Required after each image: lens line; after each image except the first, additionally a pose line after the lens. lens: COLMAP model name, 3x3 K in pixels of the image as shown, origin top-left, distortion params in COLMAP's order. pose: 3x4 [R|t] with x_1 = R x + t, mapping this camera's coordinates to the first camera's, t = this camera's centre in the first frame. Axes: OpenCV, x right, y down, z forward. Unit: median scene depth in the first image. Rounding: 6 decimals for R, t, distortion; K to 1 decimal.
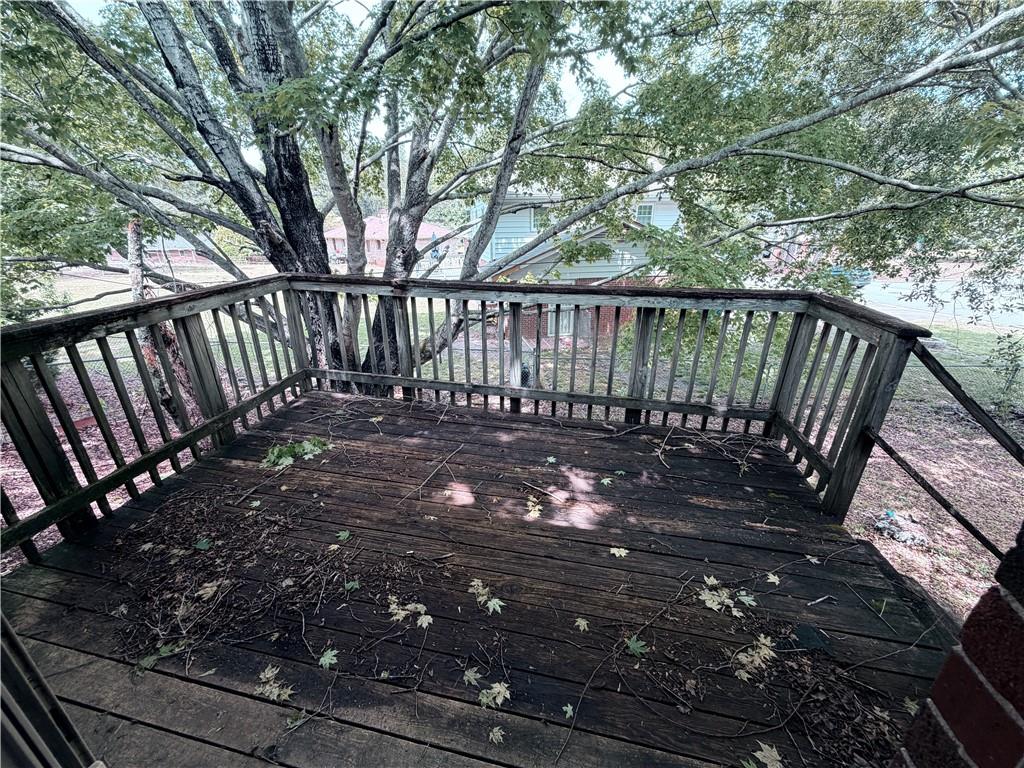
lens RADIAL K [[408.1, 0, 512.3], [0, 408.1, 383.4], [0, 0, 1]] dist [-0.000998, -0.000042]
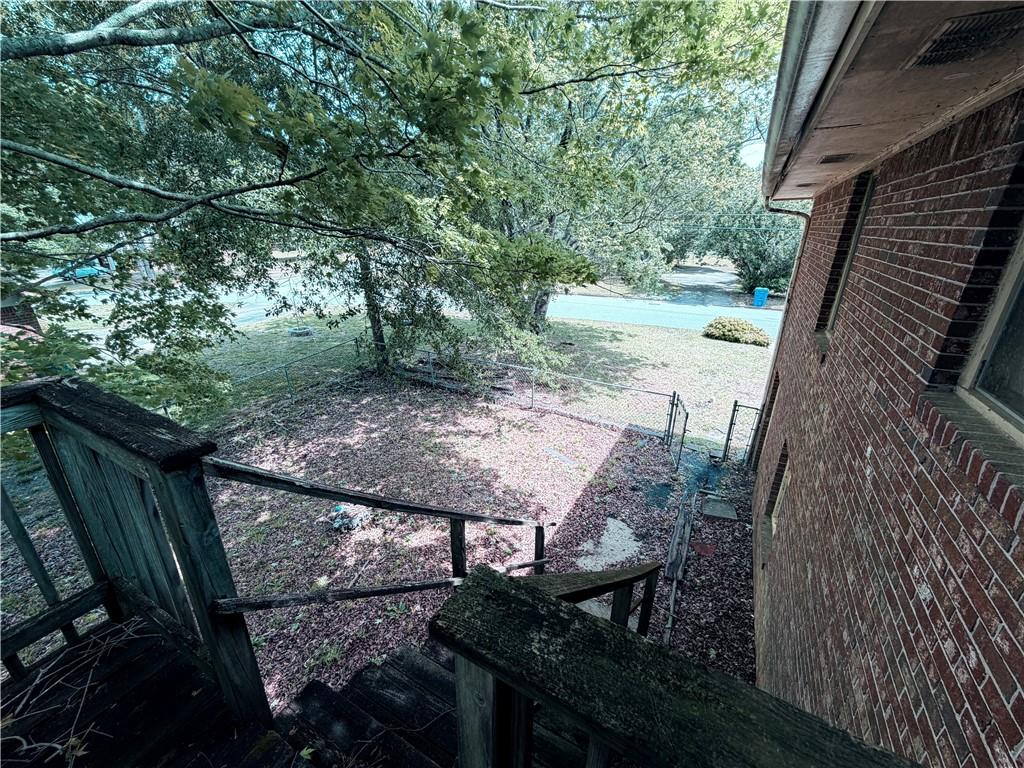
lens RADIAL K [[408.1, 0, 509.2], [0, 408.1, 380.2], [0, 0, 1]] dist [-0.000998, -0.000042]
pose [[0.293334, -0.328221, 0.897901, 0.222981], [0.345369, 0.912169, 0.220609, -0.067104], [-0.891446, 0.245395, 0.380927, 0.124007]]
